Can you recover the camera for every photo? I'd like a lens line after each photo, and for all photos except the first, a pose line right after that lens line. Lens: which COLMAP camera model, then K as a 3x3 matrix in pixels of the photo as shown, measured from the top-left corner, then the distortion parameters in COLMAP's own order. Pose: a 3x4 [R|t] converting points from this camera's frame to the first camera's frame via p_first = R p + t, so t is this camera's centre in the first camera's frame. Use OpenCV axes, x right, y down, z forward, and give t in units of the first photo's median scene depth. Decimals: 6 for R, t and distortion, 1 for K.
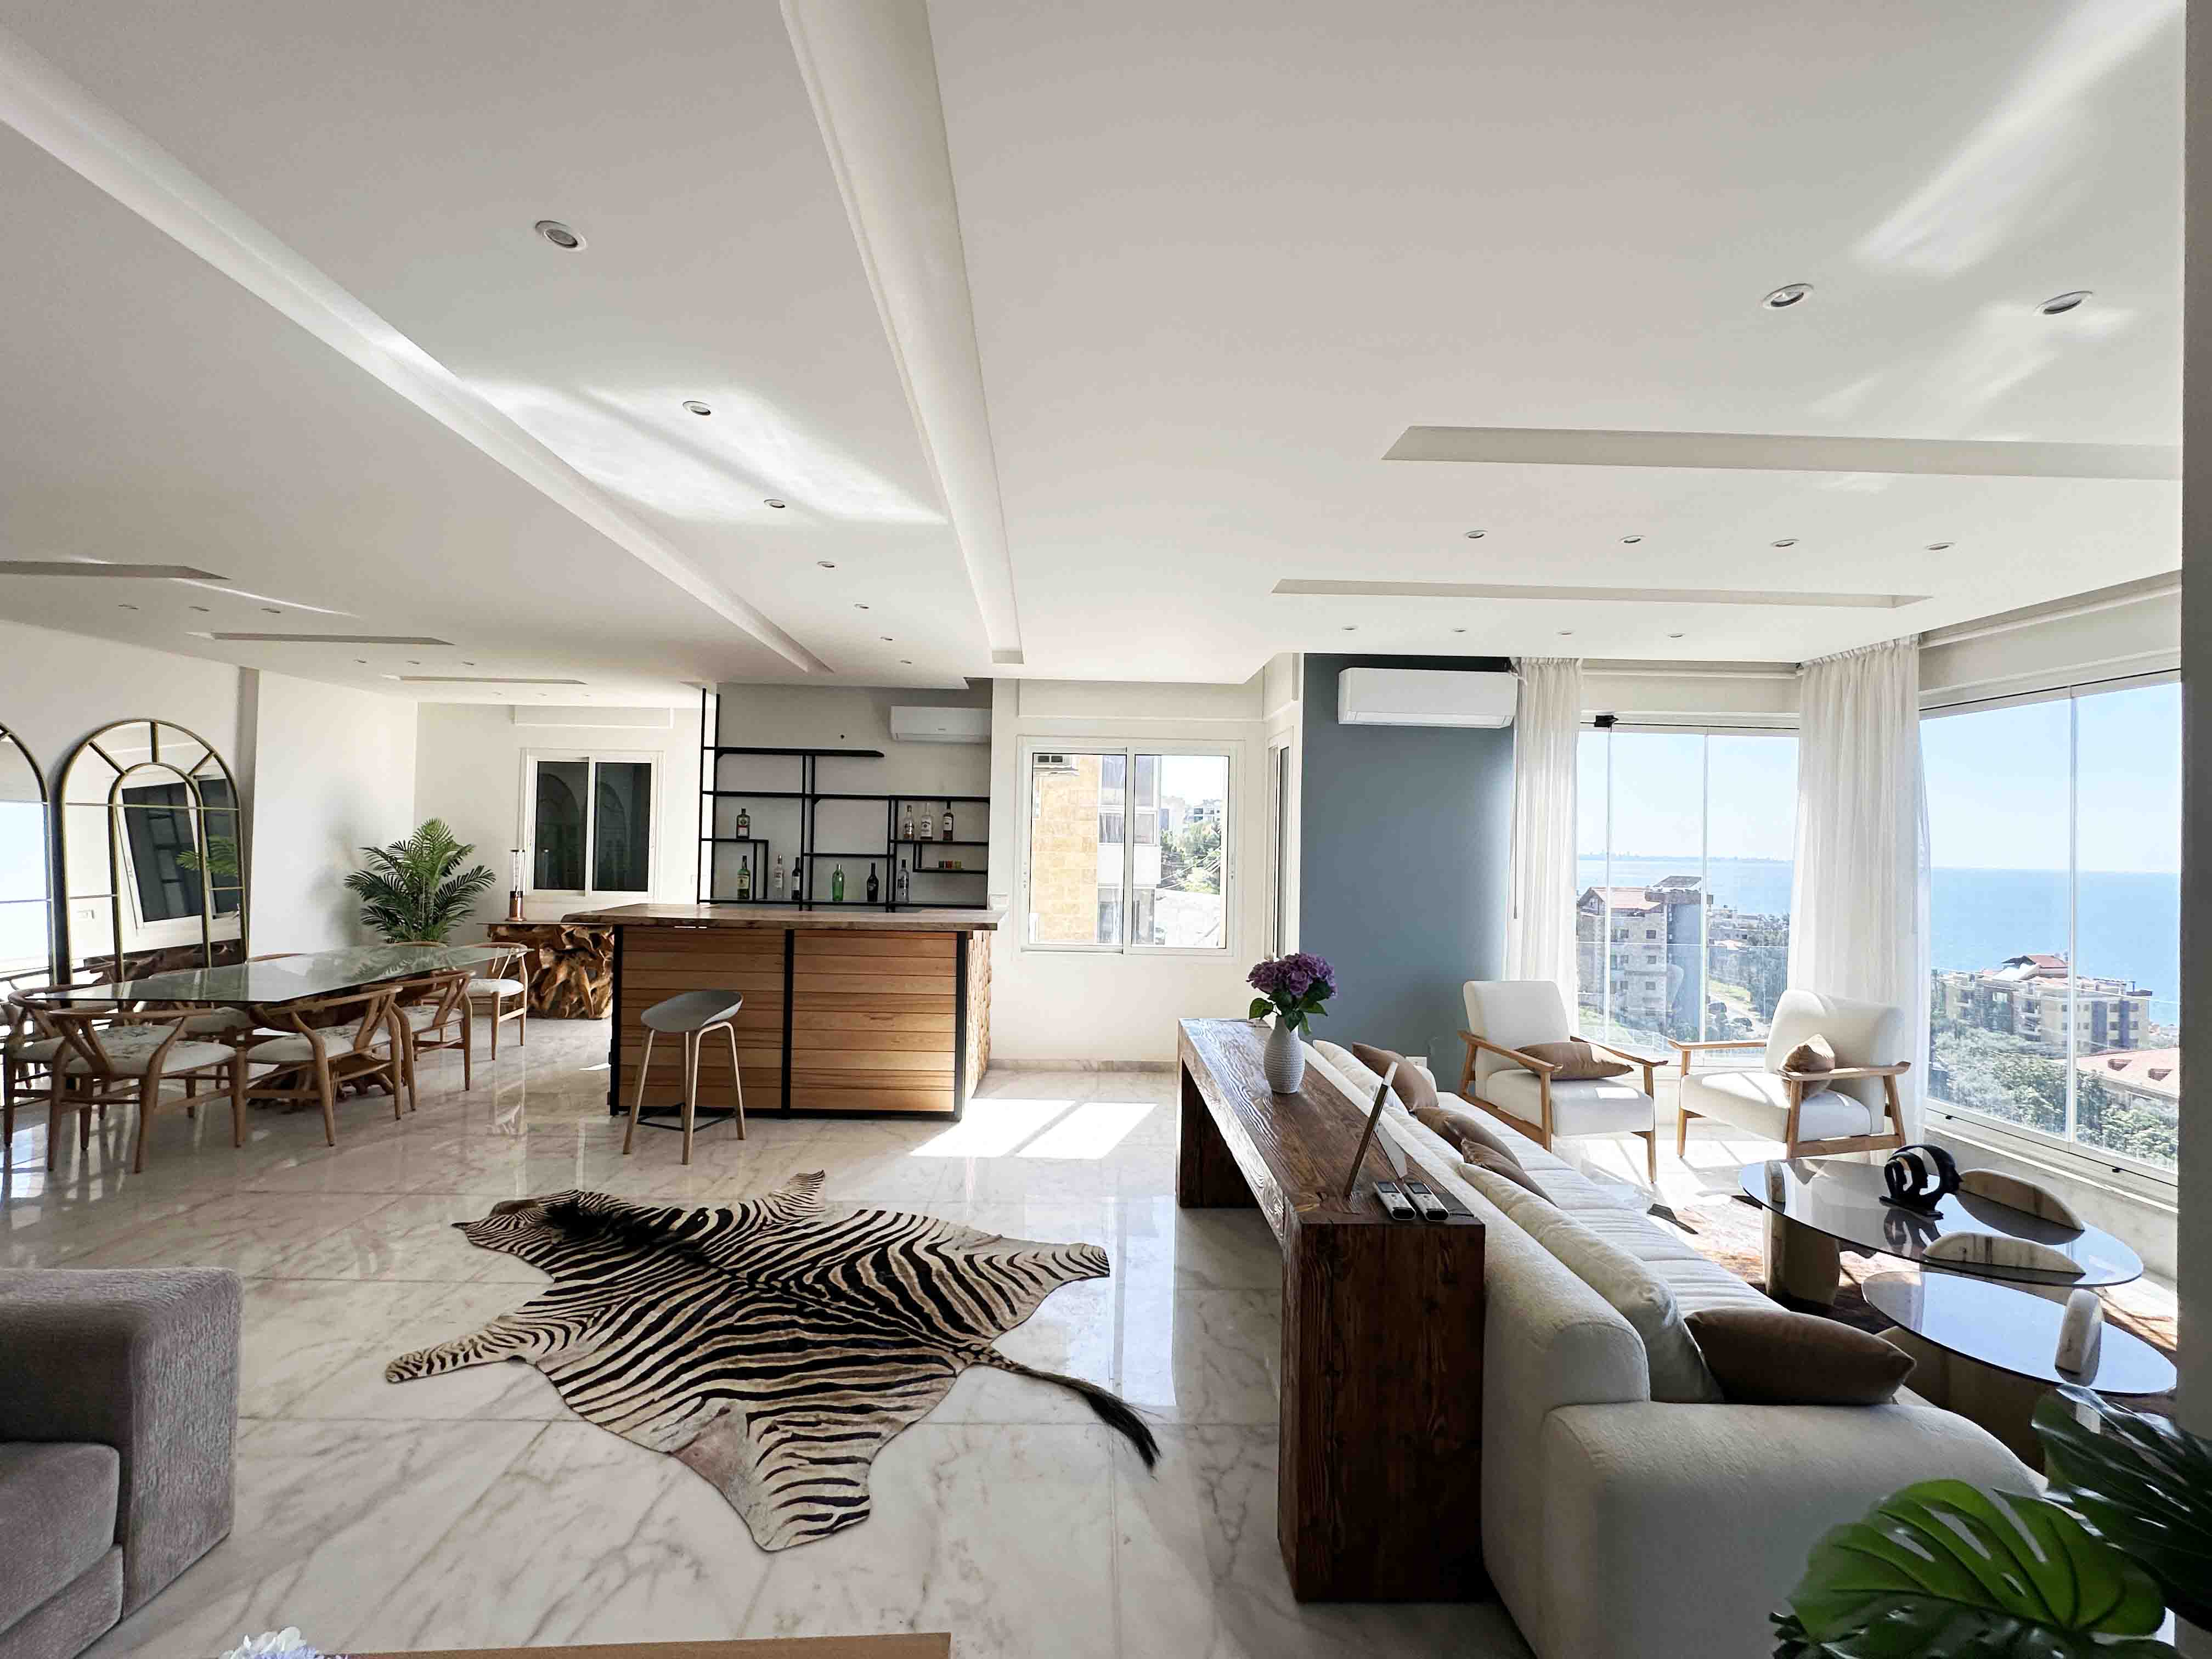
lens RADIAL K [[875.4, 0, 1102.7], [0, 875.4, 834.2], [0, 0, 1]] dist [-0.001792, 0.000105]
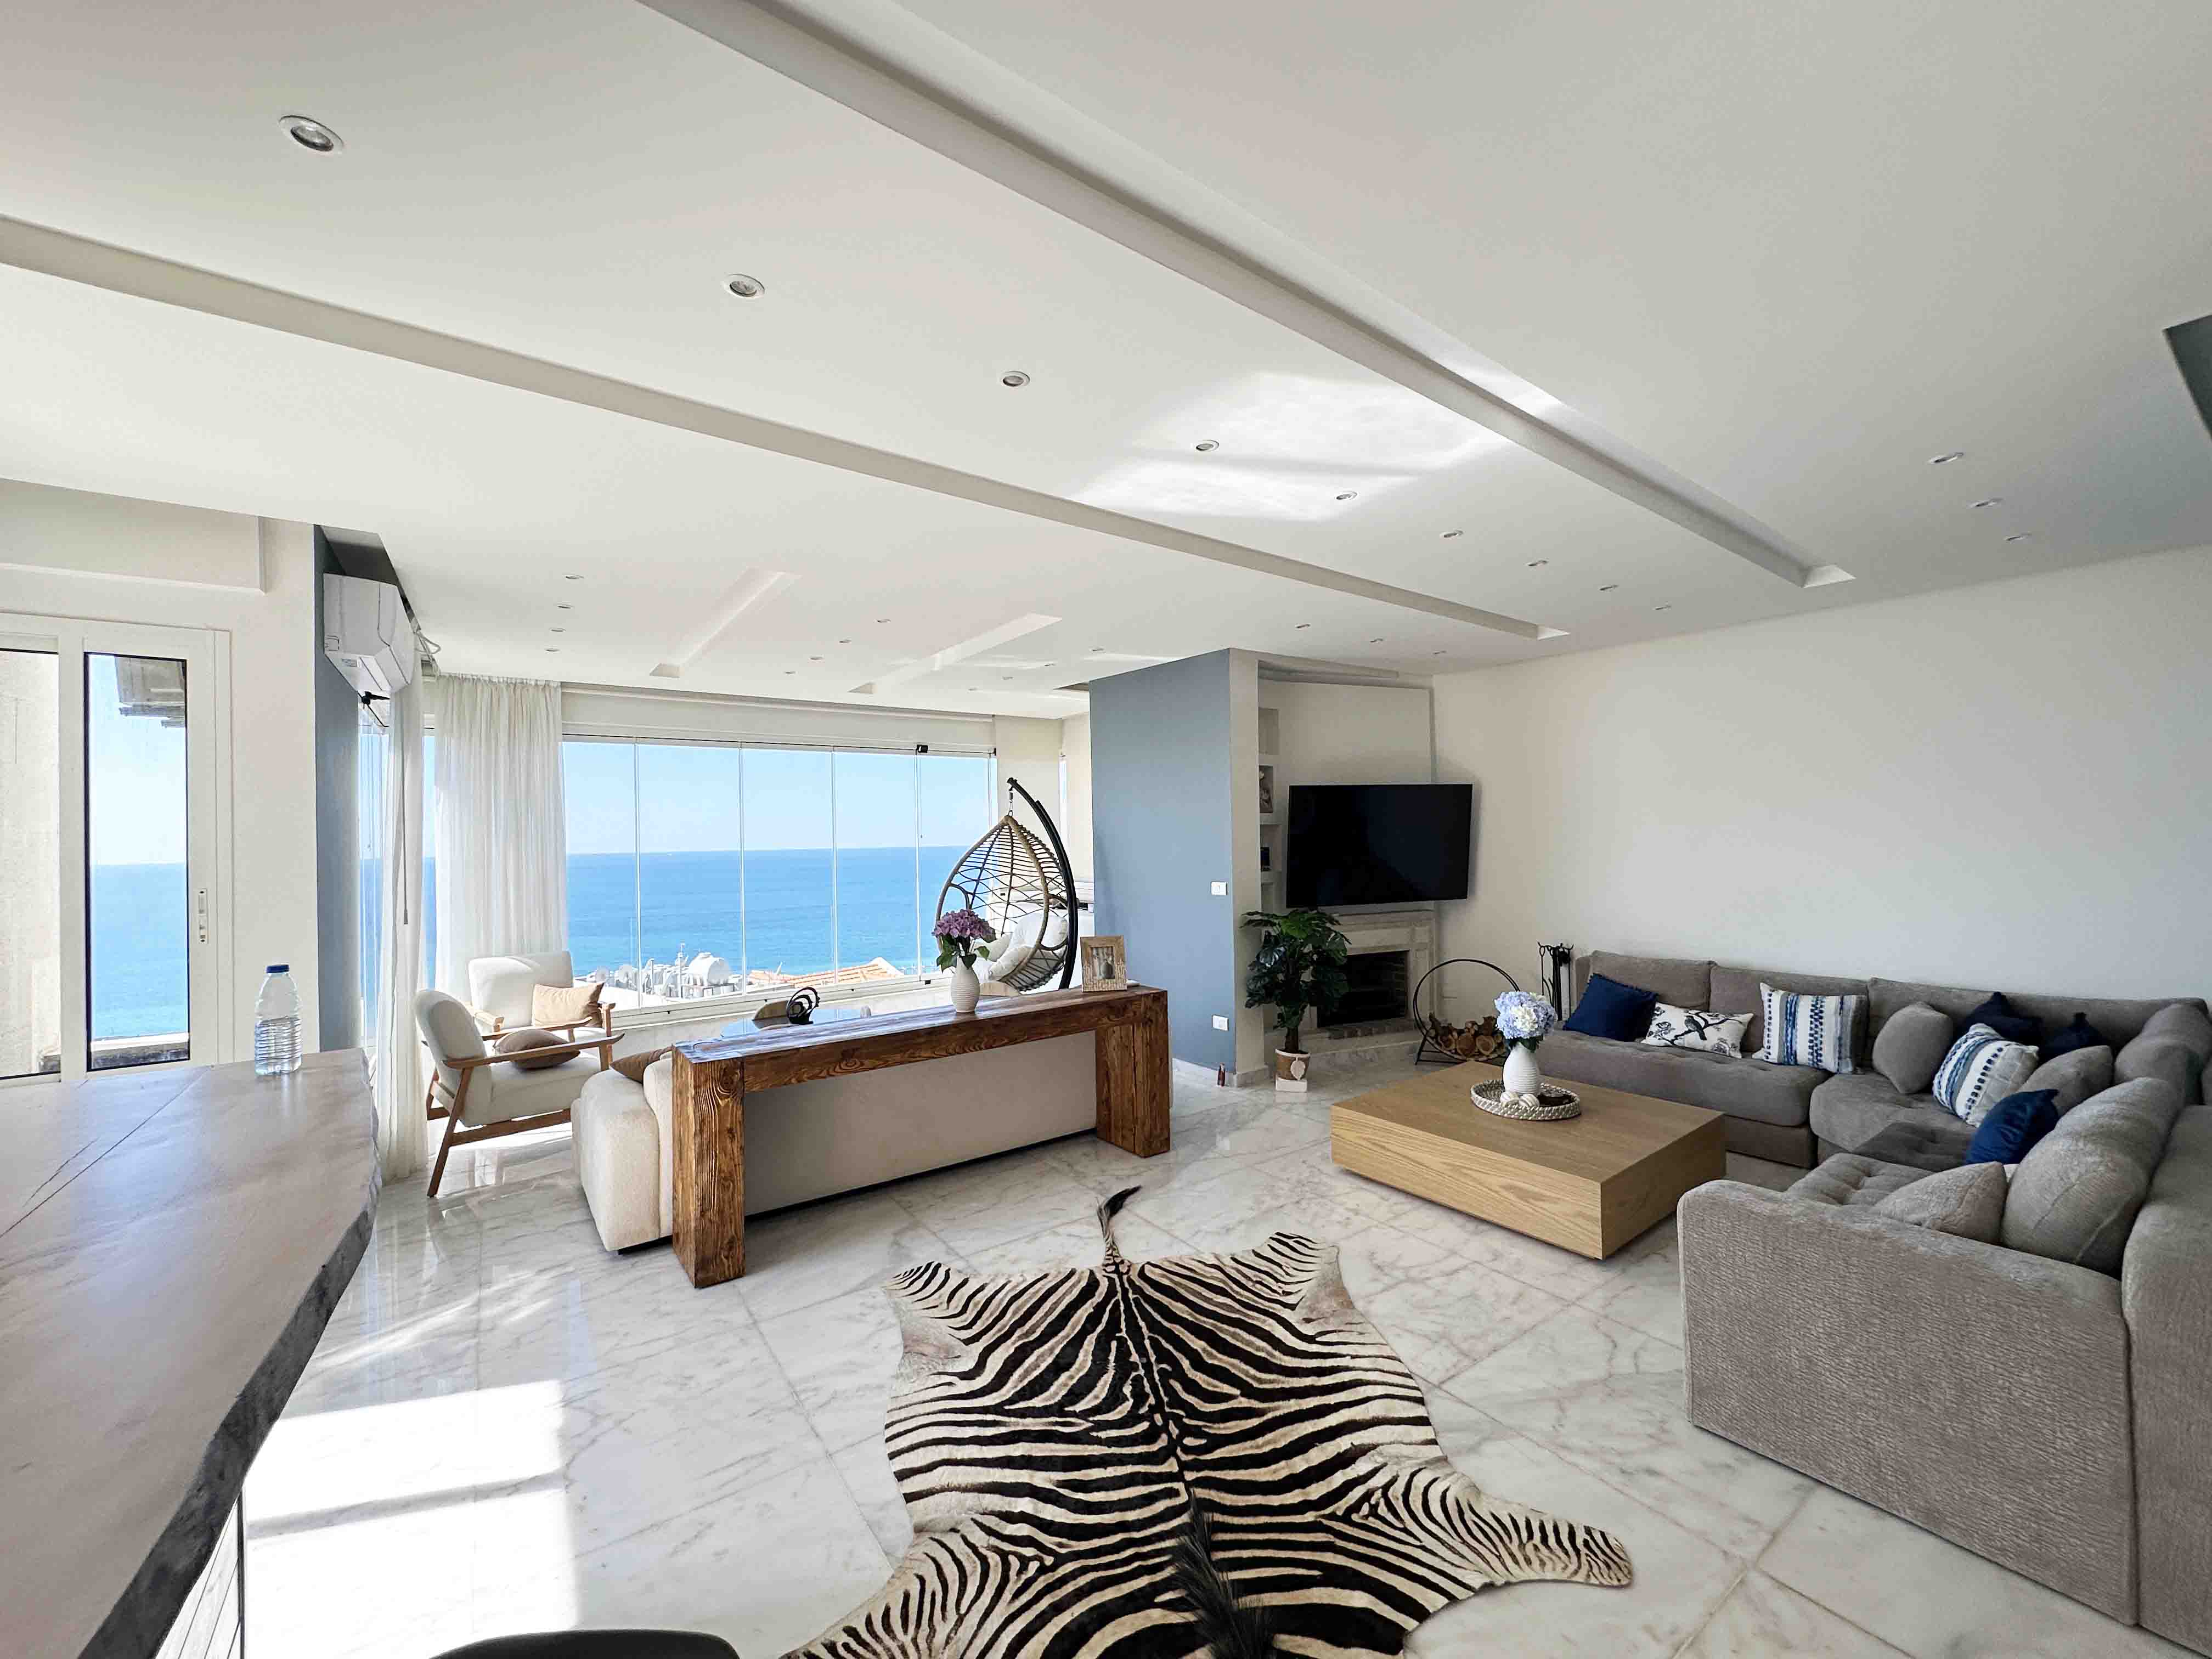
lens RADIAL K [[878.9, 0, 1105.2], [0, 878.9, 826.2], [0, 0, 1]] dist [-0.002742, 0.001485]
pose [[-0.558427, 0.001480, 0.829552, -1.024870], [-0.000680, 0.999997, -0.002242, 0.005443], [-0.829553, -0.001816, -0.558424, 1.535001]]
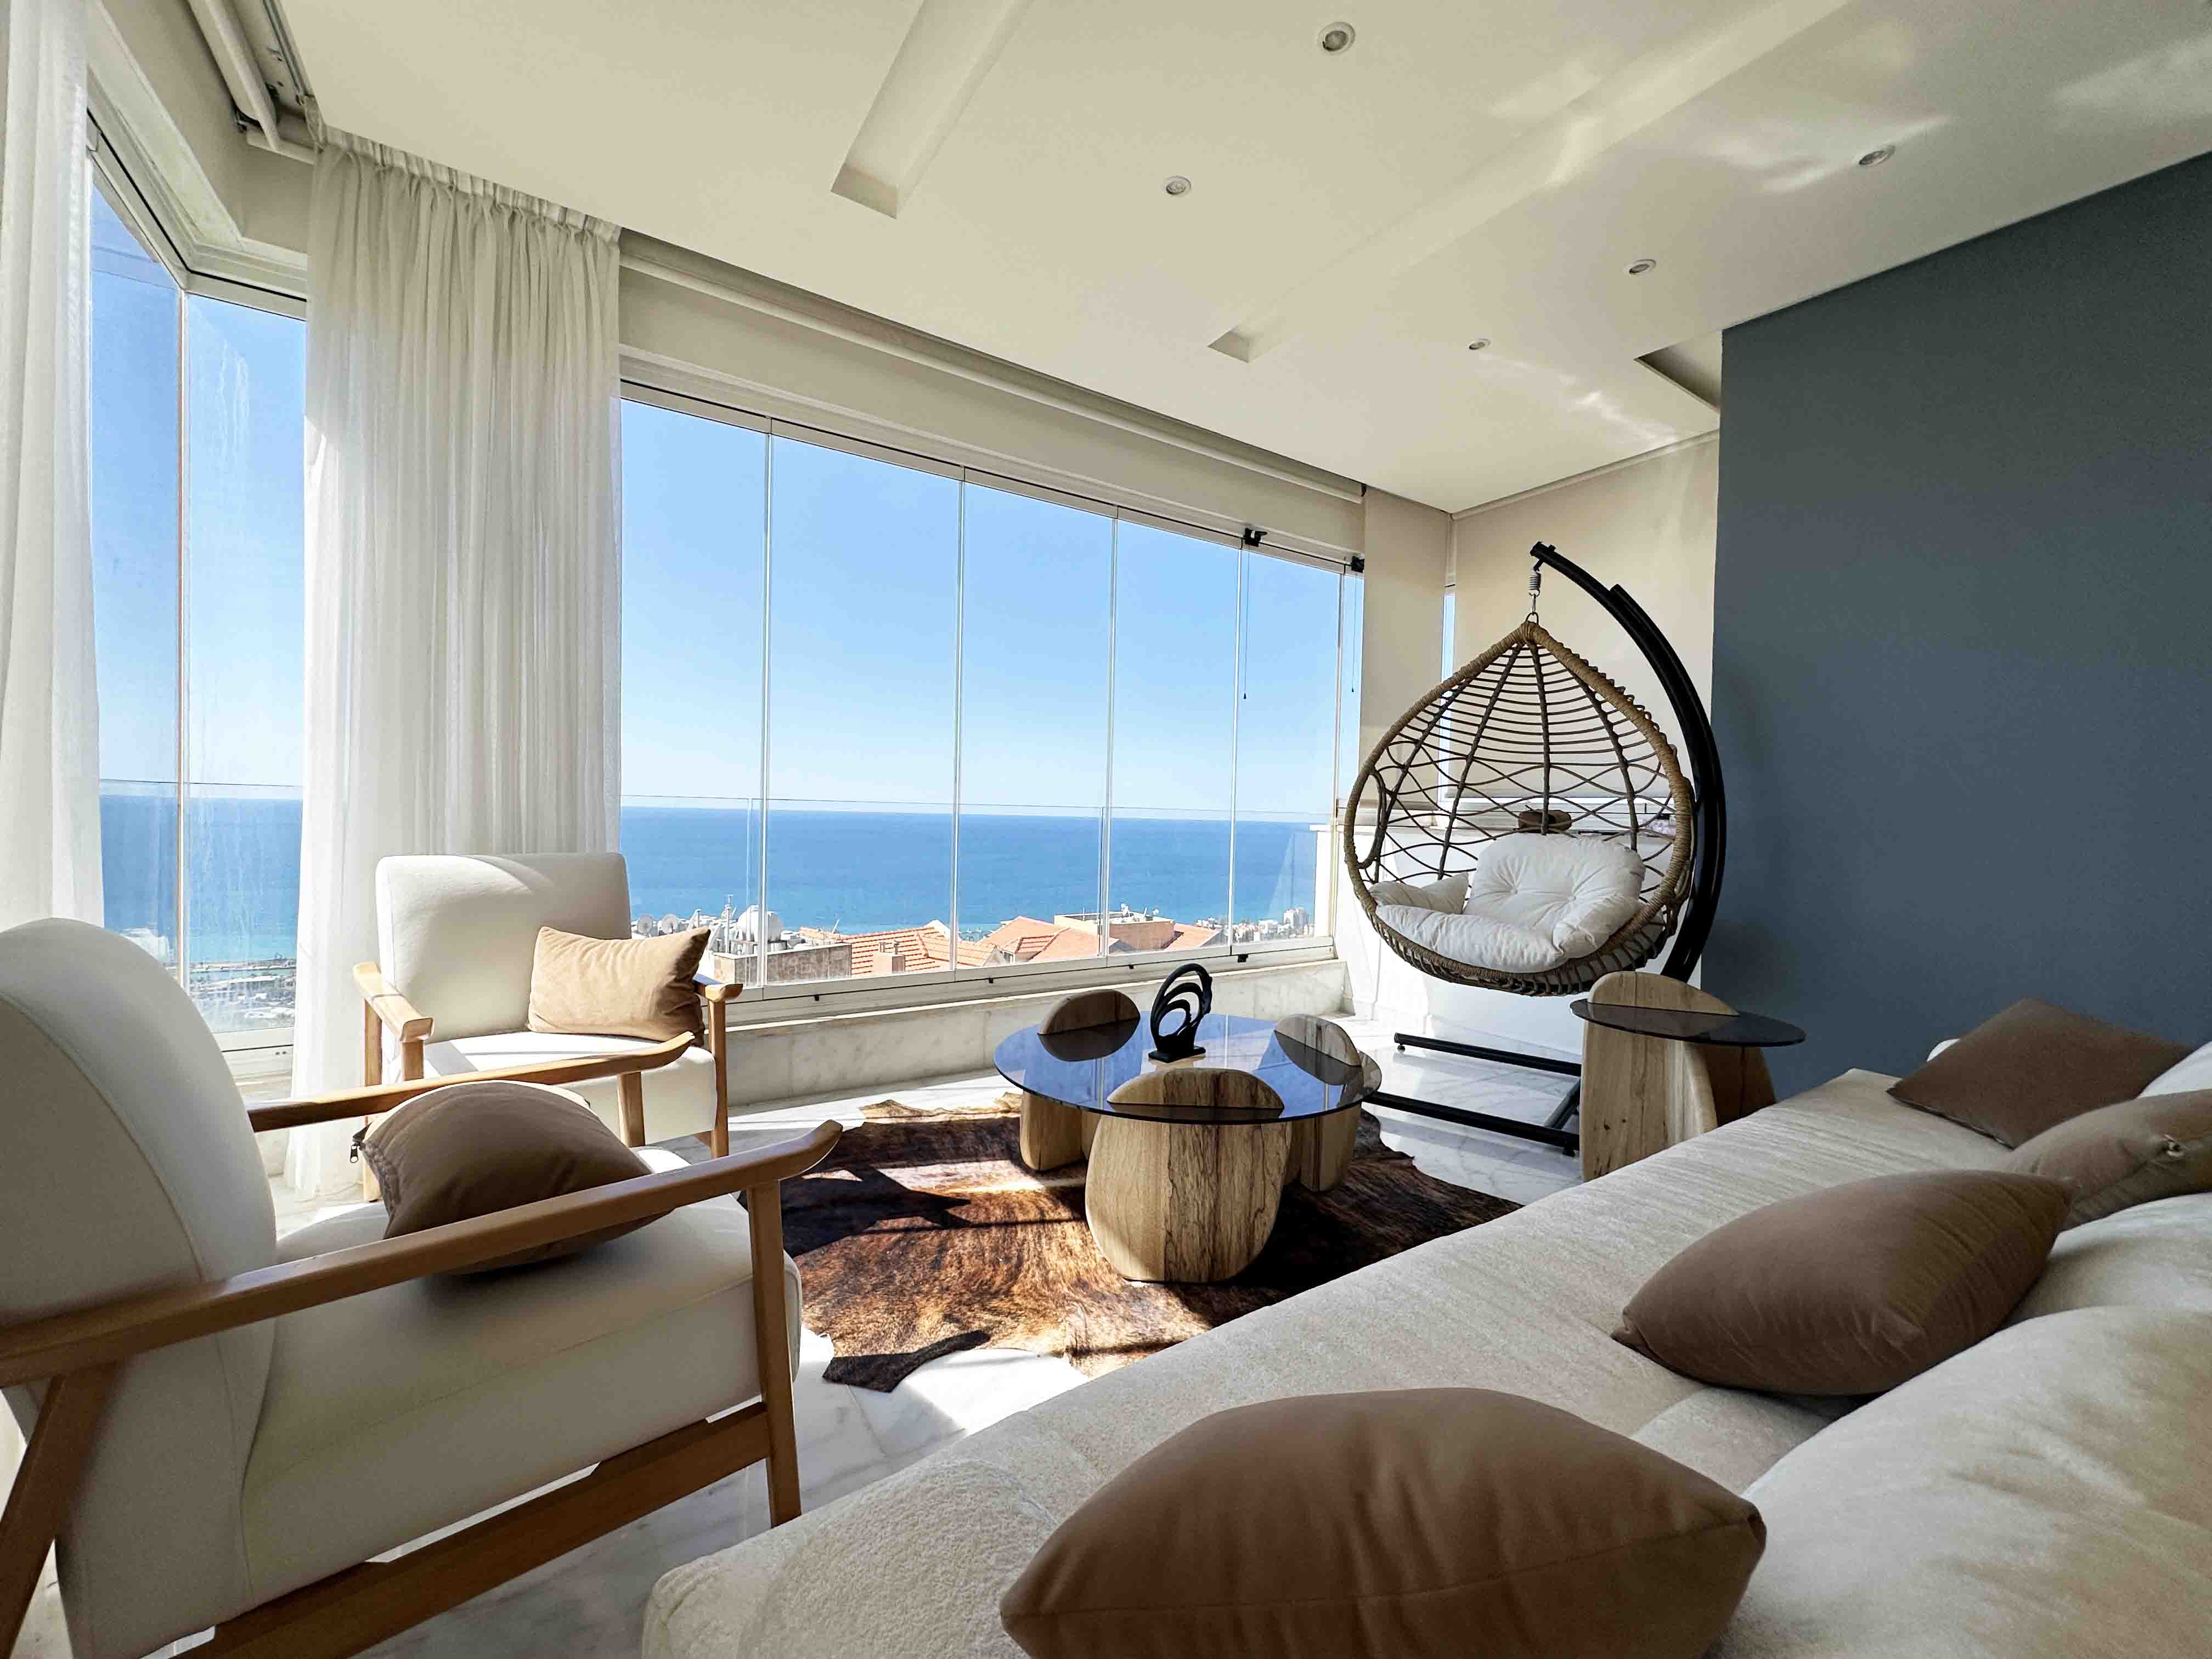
lens RADIAL K [[878.9, 0, 1105.2], [0, 878.9, 826.2], [0, 0, 1]] dist [-0.002742, 0.001485]
pose [[-0.526349, -0.046774, 0.848981, 0.325271], [-0.044278, 0.998639, 0.027568, 0.213579], [-0.849115, -0.023081, -0.527704, 1.482566]]
